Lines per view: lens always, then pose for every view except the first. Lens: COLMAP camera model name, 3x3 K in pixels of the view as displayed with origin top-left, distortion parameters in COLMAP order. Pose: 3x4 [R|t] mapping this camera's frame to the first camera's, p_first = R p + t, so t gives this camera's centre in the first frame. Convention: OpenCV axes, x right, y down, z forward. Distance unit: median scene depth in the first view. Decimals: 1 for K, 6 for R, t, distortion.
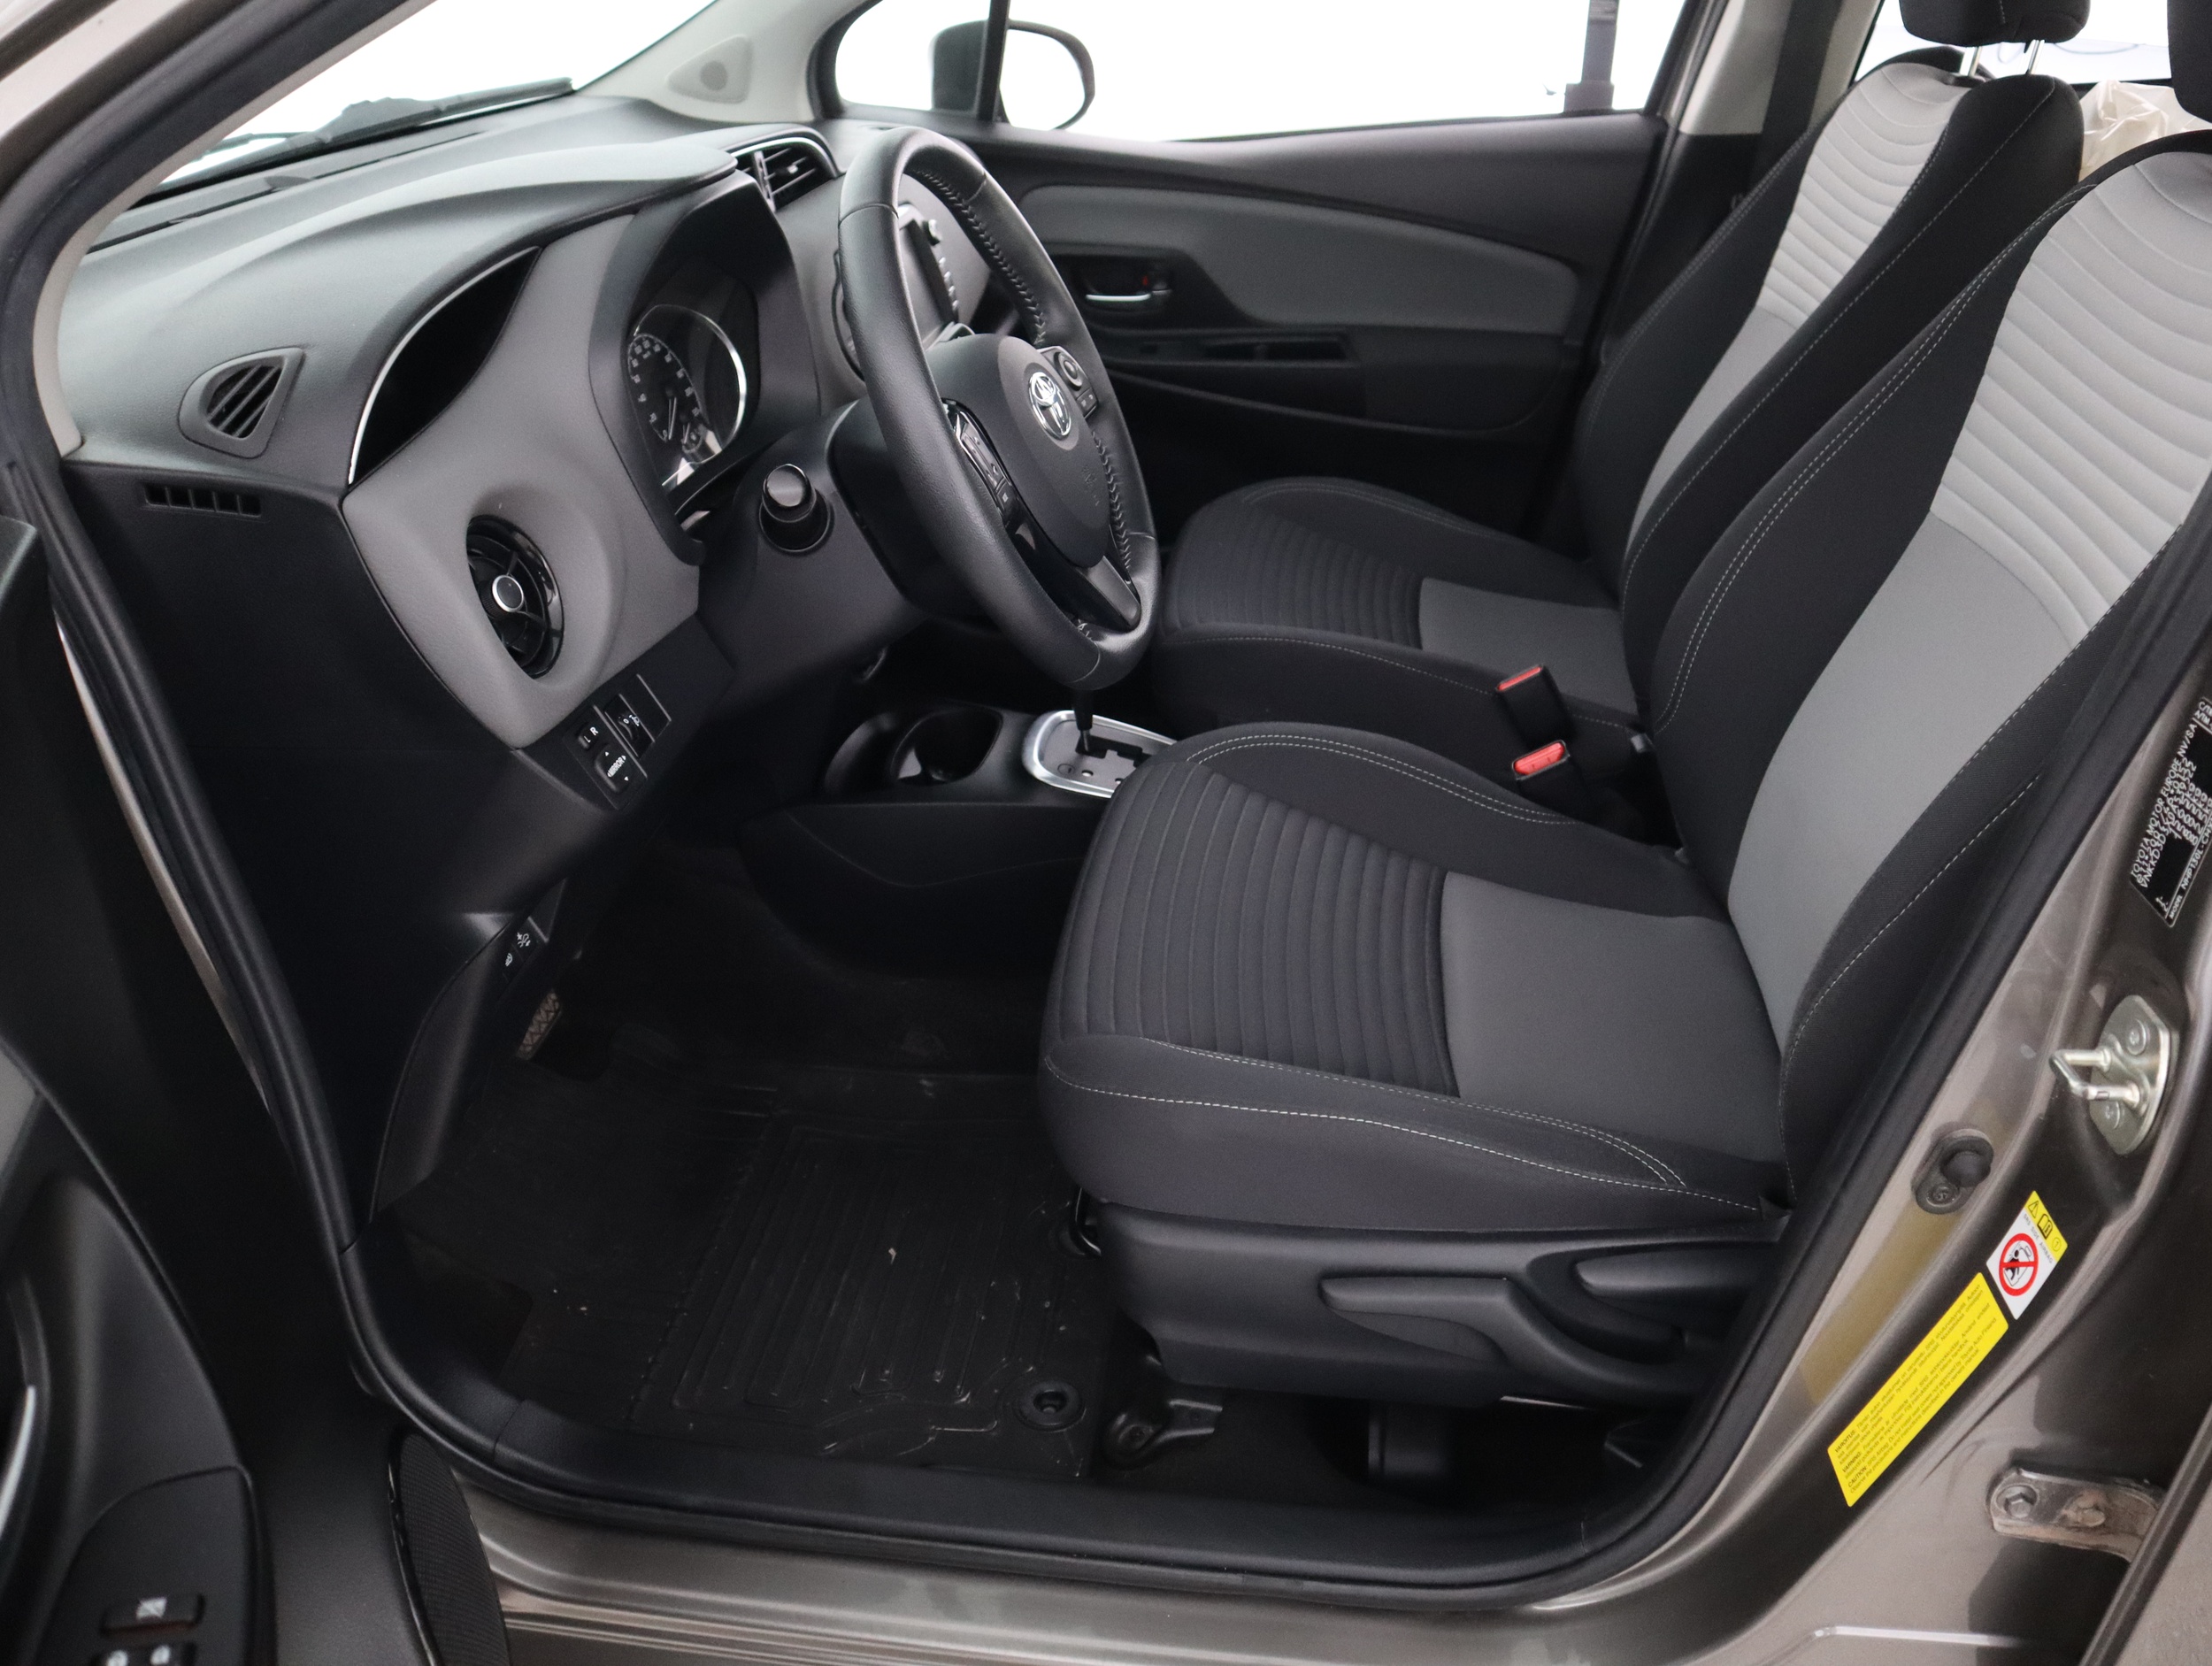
lens RADIAL K [[1880.7, 0, 1105.6], [0, 1880.7, 862.5], [0, 0, 1]] dist [-0.151498, 0.134783]
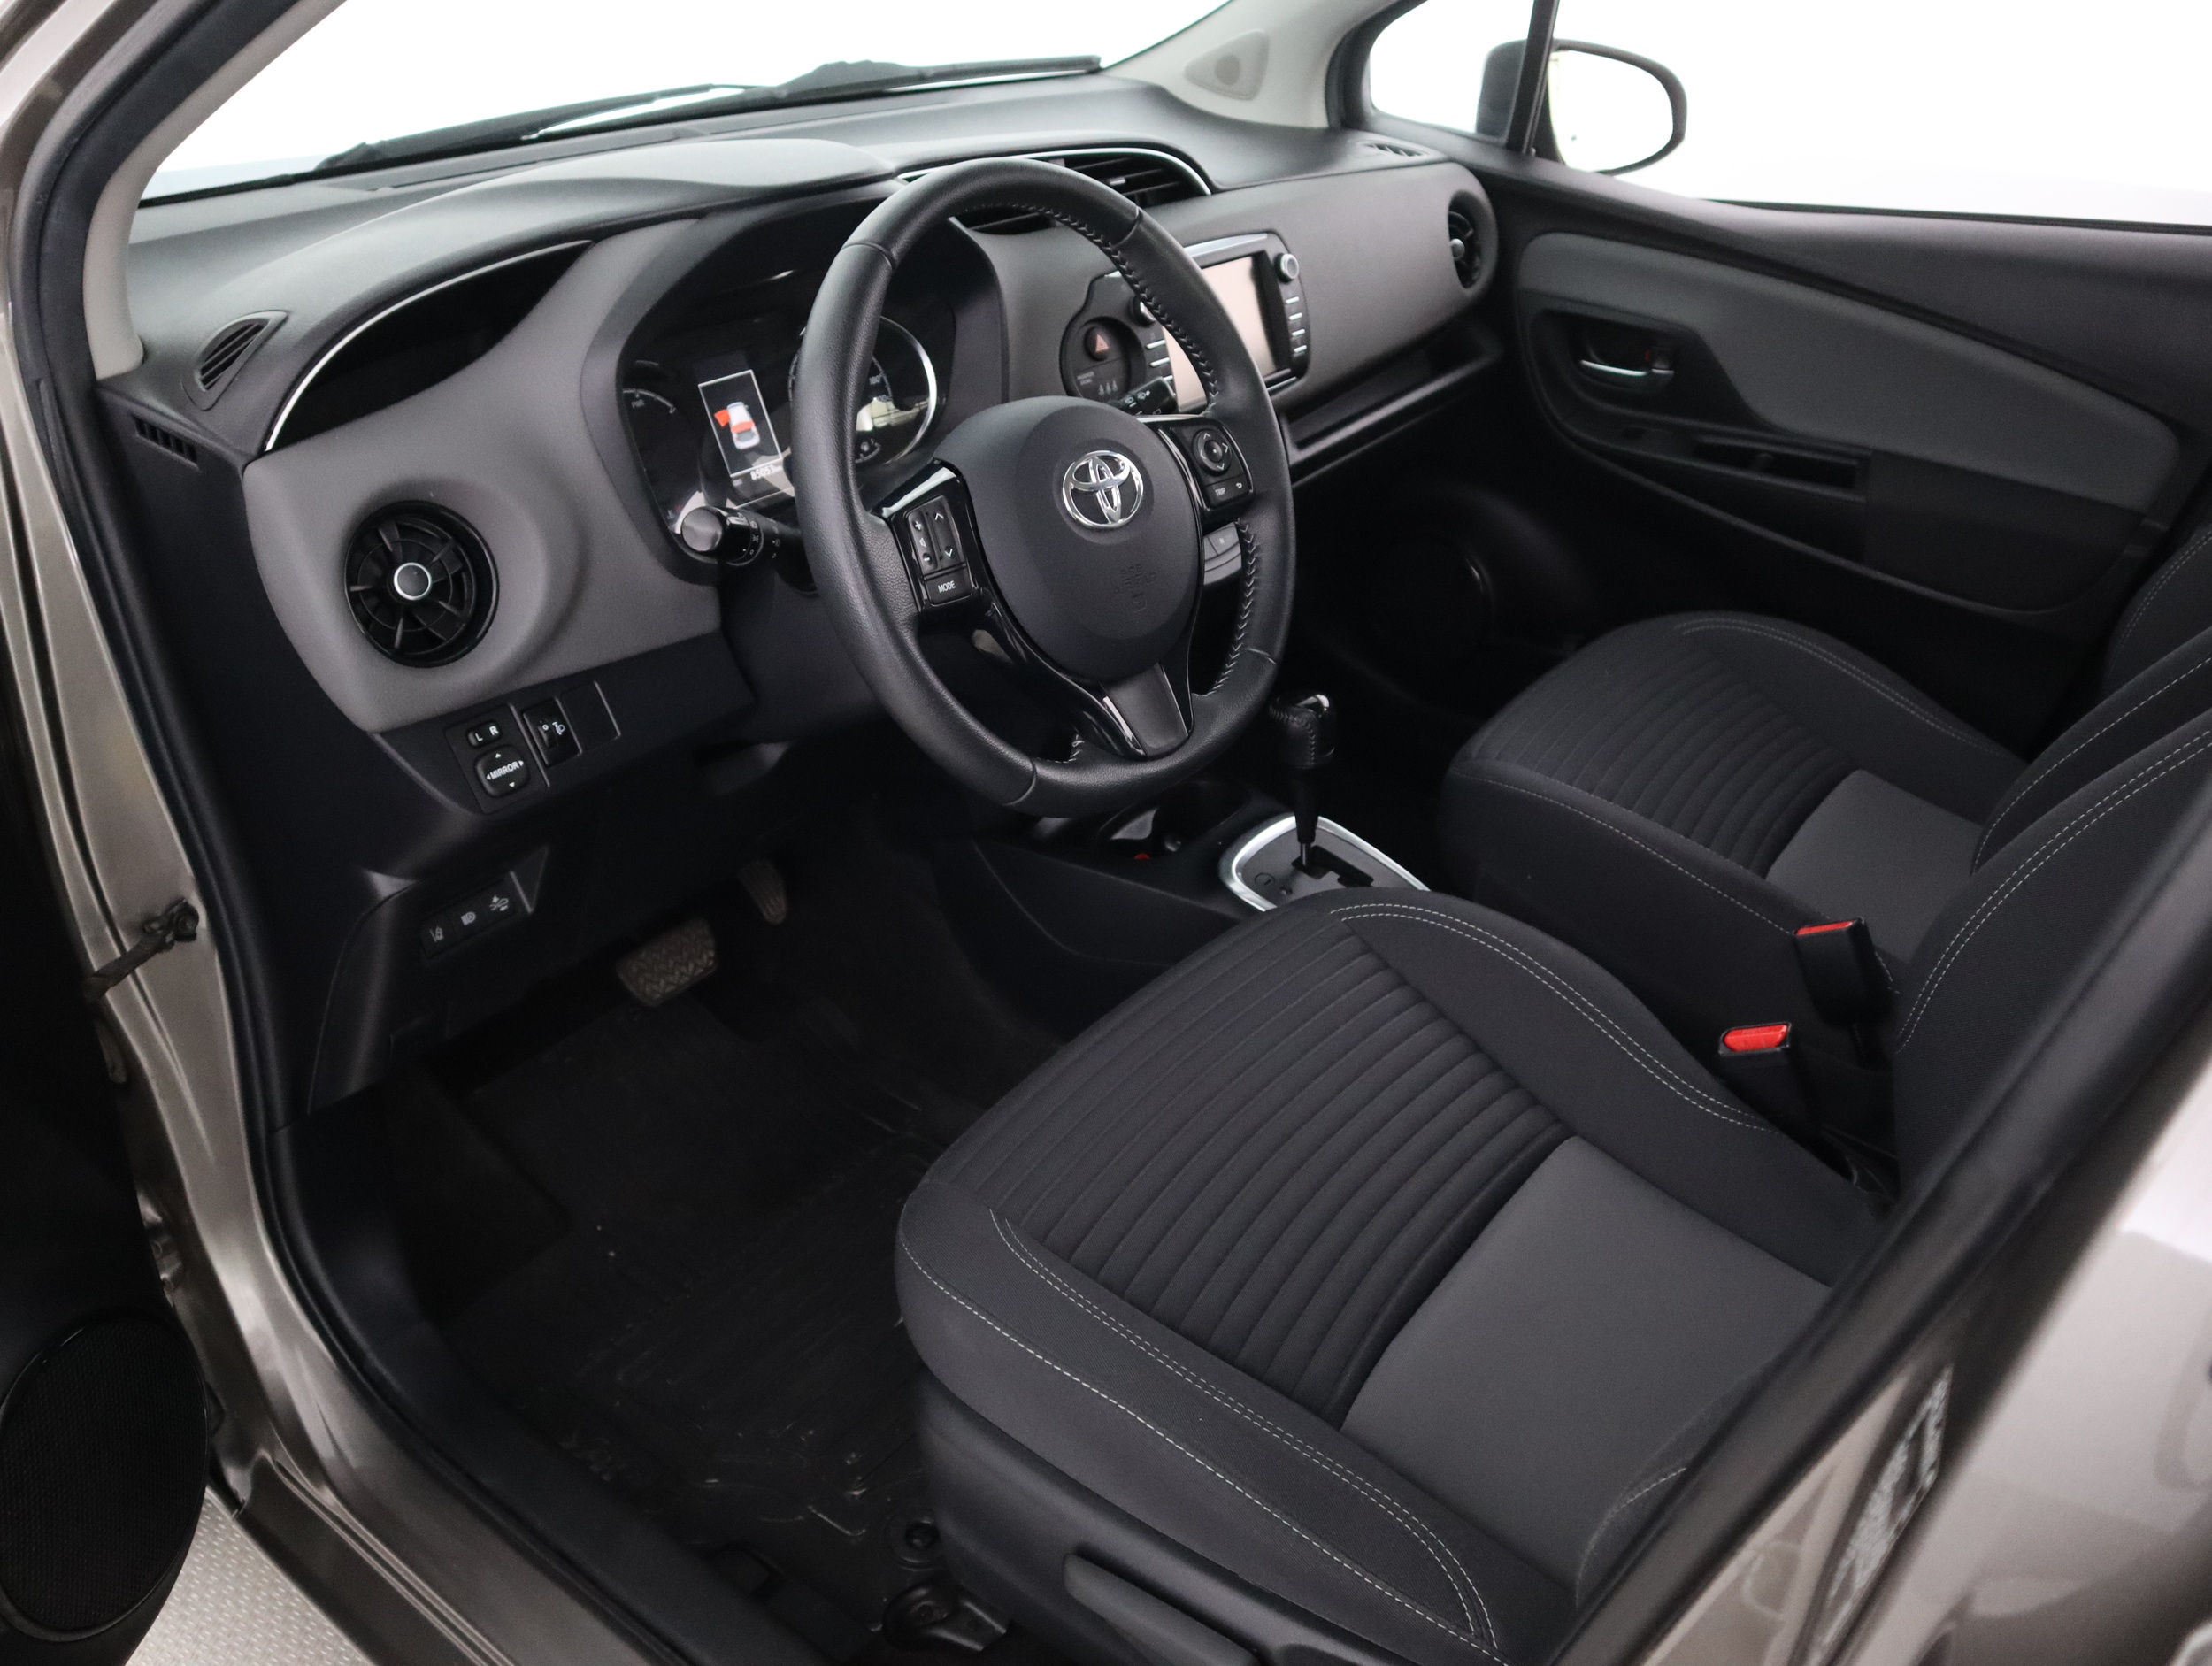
lens RADIAL K [[1837.6, 0, 1106.0], [0, 1837.6, 833.0], [0, 0, 1]] dist [-0.098911, -0.001569]
pose [[0.858980, 0.270146, -0.434943, 0.293904], [-0.266627, 0.961221, 0.070452, -0.114489], [0.437109, 0.055451, 0.897698, 0.177356]]
